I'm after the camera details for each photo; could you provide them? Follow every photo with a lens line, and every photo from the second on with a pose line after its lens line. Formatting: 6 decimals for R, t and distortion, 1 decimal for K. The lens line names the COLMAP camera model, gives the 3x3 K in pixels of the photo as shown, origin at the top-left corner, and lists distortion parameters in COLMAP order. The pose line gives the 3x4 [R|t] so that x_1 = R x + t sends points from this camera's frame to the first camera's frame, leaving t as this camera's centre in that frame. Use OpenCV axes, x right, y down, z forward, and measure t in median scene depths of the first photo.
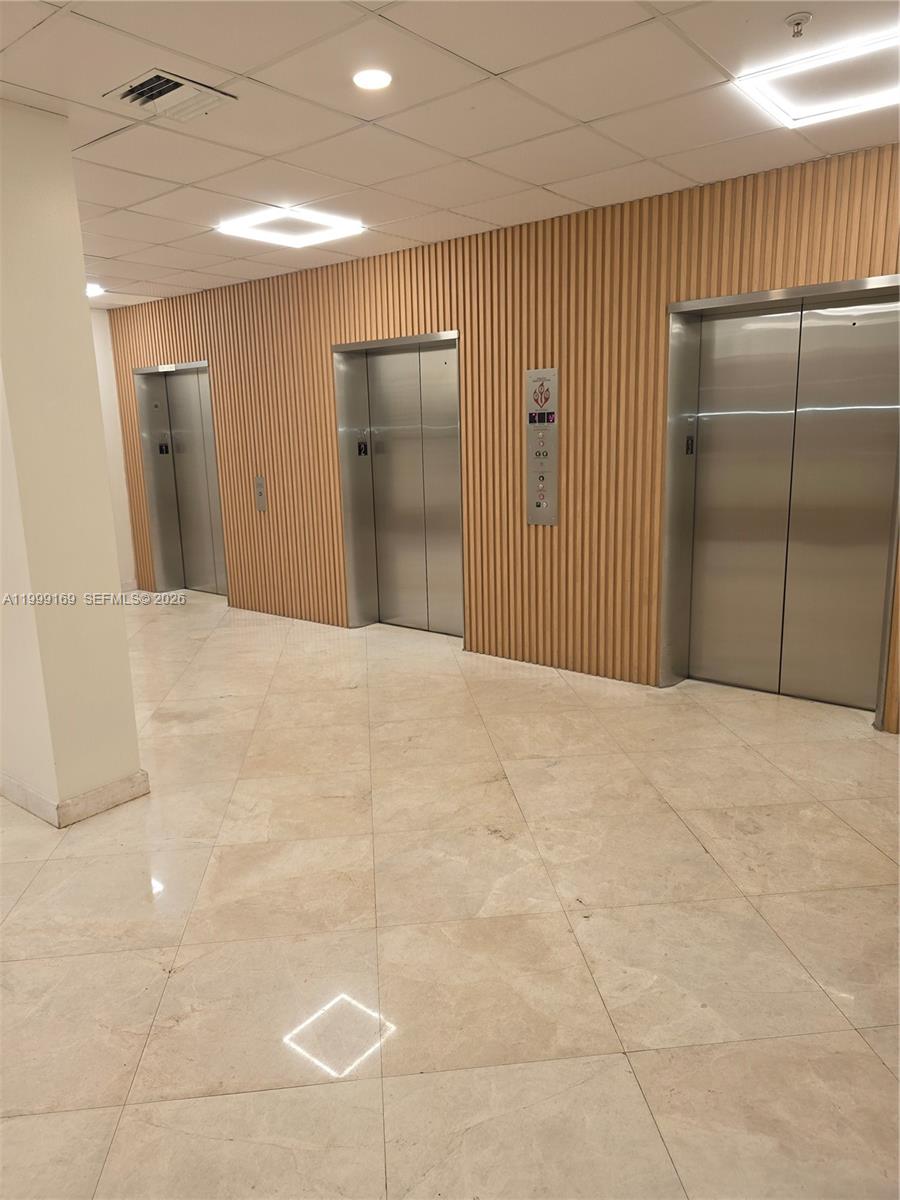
lens RADIAL K [[806.6, 0, 449.5], [0, 806.6, 601.1], [0, 0, 1]] dist [0.000136, 0.000604]
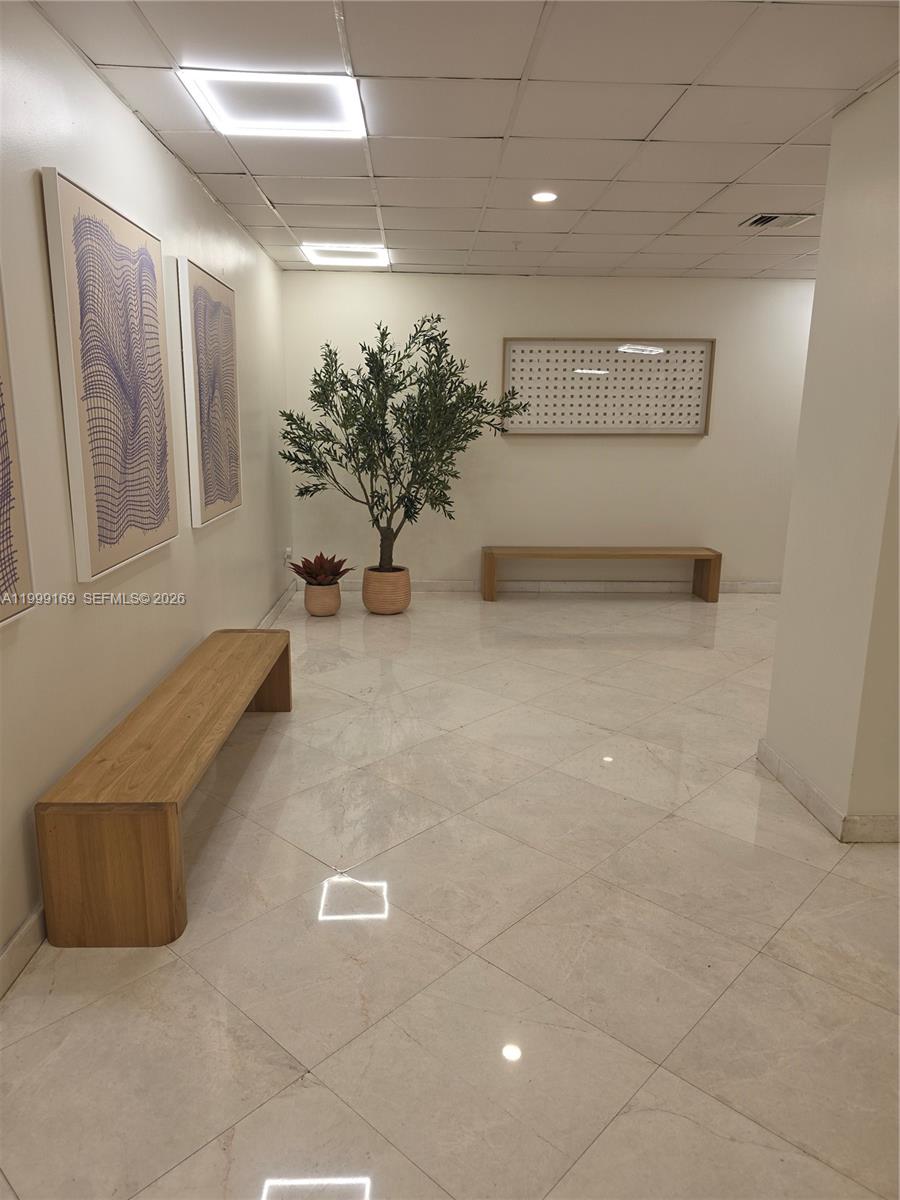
lens RADIAL K [[806.6, 0, 448.4], [0, 806.6, 599.1], [0, 0, 1]] dist [0.000136, 0.000604]
pose [[0.657004, 0.200240, -0.726808, -0.163627], [-0.190057, 0.976935, 0.097347, 0.001801], [0.729537, 0.074178, 0.679907, 0.010482]]
